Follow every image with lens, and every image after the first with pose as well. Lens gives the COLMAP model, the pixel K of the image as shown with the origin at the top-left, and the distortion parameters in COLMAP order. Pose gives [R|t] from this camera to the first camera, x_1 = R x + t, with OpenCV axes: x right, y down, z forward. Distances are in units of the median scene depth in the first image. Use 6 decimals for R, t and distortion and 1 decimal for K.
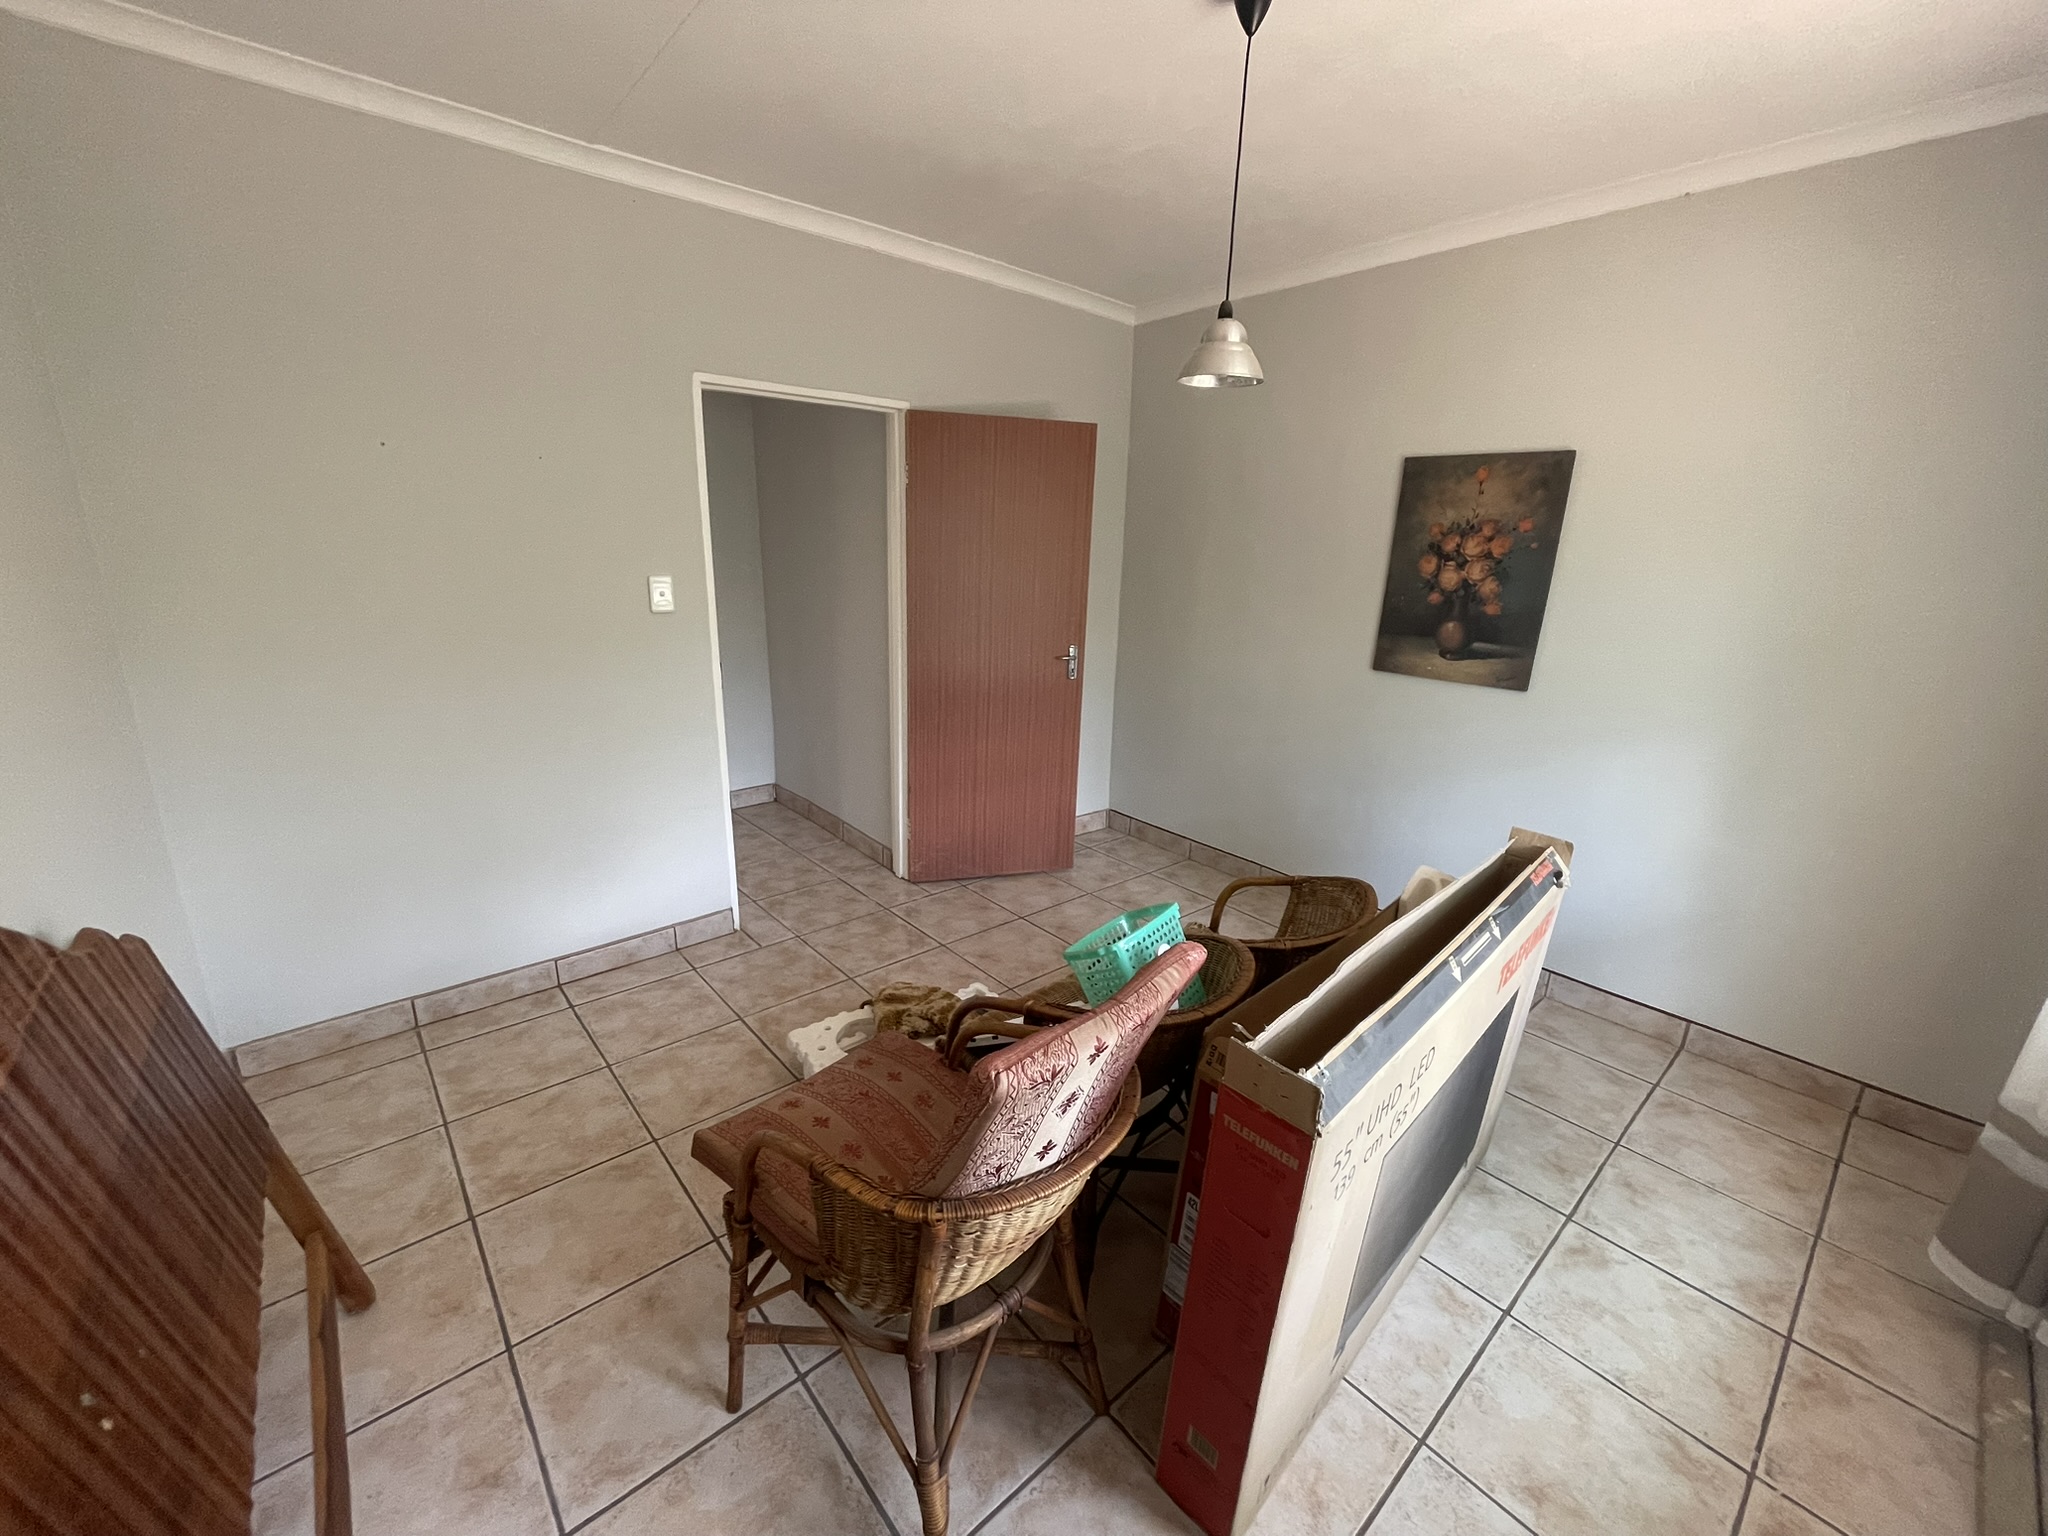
lens RADIAL K [[828.5, 0, 1018.3], [0, 828.5, 767.4], [0, 0, 1]] dist [0.001019, 0.000126]
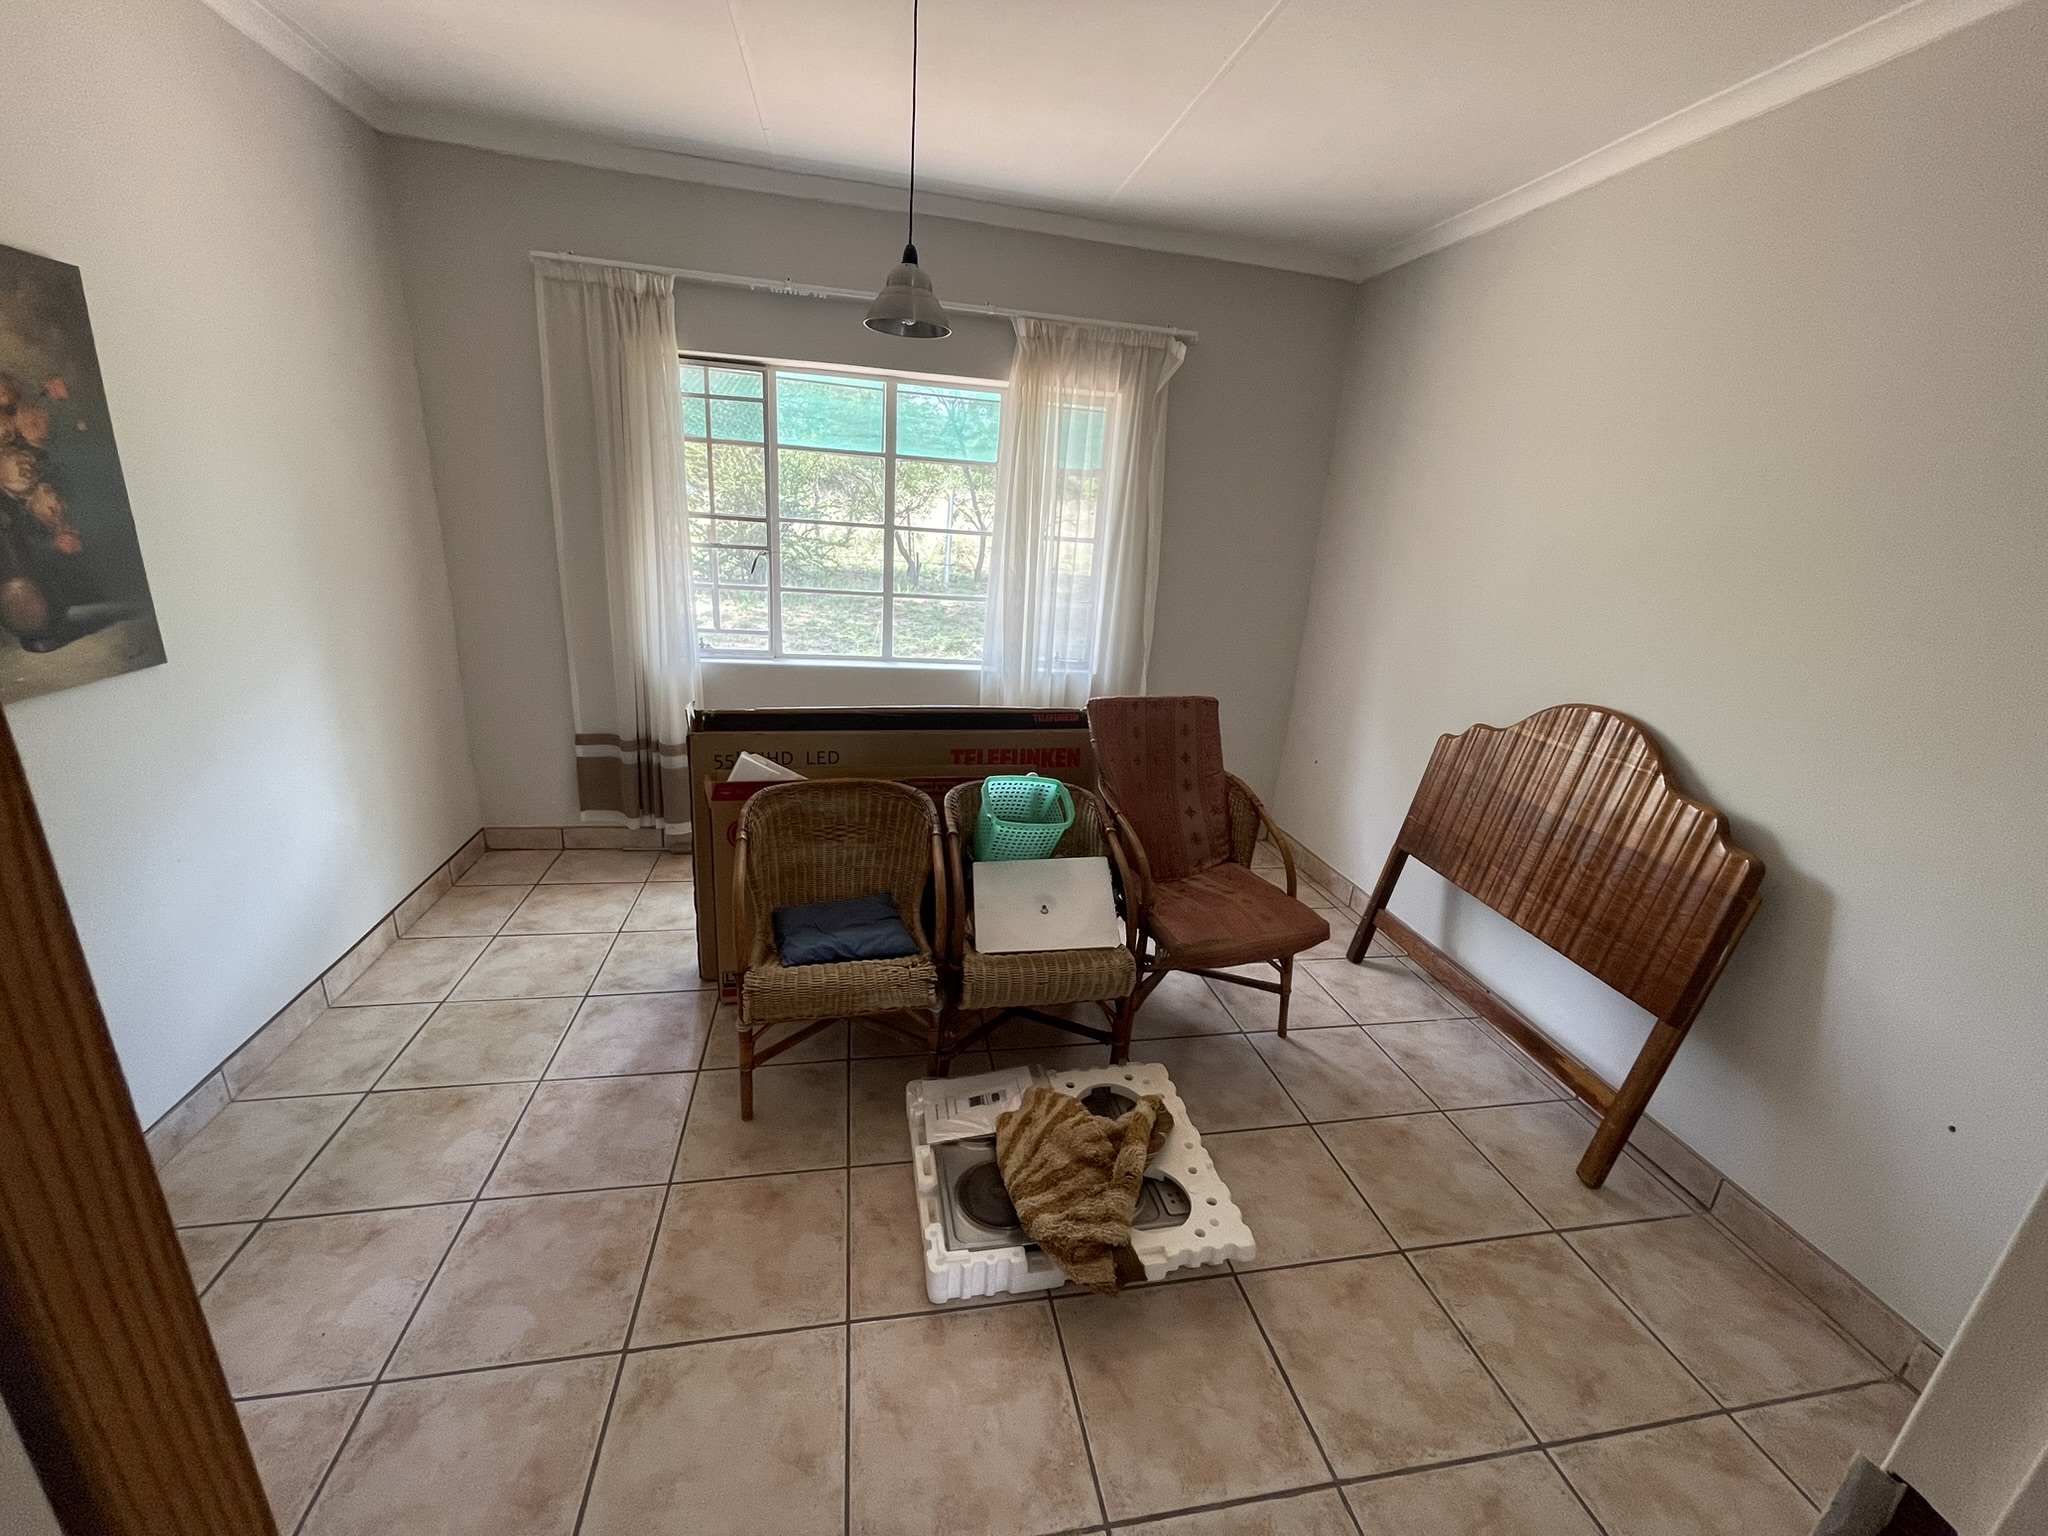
lens RADIAL K [[828.5, 0, 1018.3], [0, 828.5, 767.4], [0, 0, 1]] dist [0.001019, 0.000126]
pose [[-0.860523, -0.235113, 0.451909, -0.279308], [0.048217, 0.845544, 0.531724, -0.345612], [-0.507125, 0.479350, -0.716274, 1.205573]]
